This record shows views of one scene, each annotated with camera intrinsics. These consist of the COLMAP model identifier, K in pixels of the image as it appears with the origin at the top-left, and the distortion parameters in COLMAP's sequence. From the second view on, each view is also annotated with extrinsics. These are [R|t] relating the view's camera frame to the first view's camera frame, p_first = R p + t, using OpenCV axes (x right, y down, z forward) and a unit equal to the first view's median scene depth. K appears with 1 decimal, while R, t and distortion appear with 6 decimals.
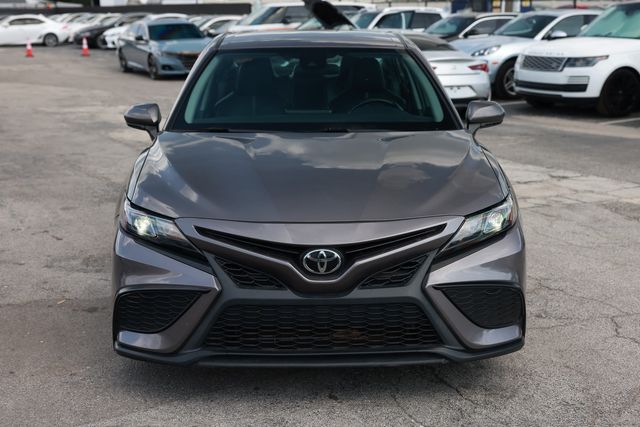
lens RADIAL K [[912.4, 0, 319.4], [0, 912.4, 211.2], [0, 0, 1]] dist [0.004149, 0.000000]
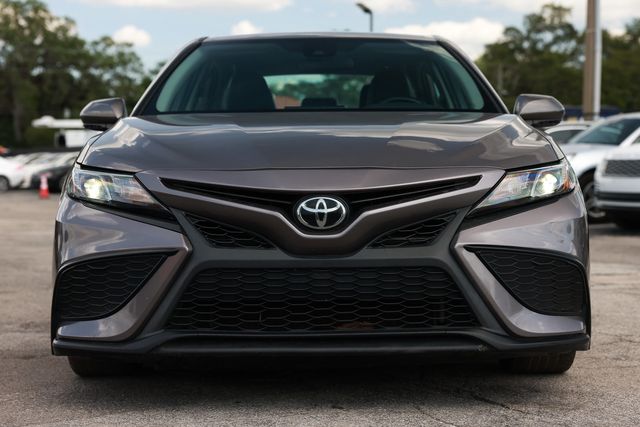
lens RADIAL K [[1198.5, 0, 321.6], [0, 1198.5, 216.4], [0, 0, 1]] dist [0.119633, 0.000000]
pose [[0.999755, -0.001530, -0.022074, 0.025323], [-0.002254, 0.985372, -0.170402, 0.226634], [0.022012, 0.170410, 0.985127, -0.012371]]
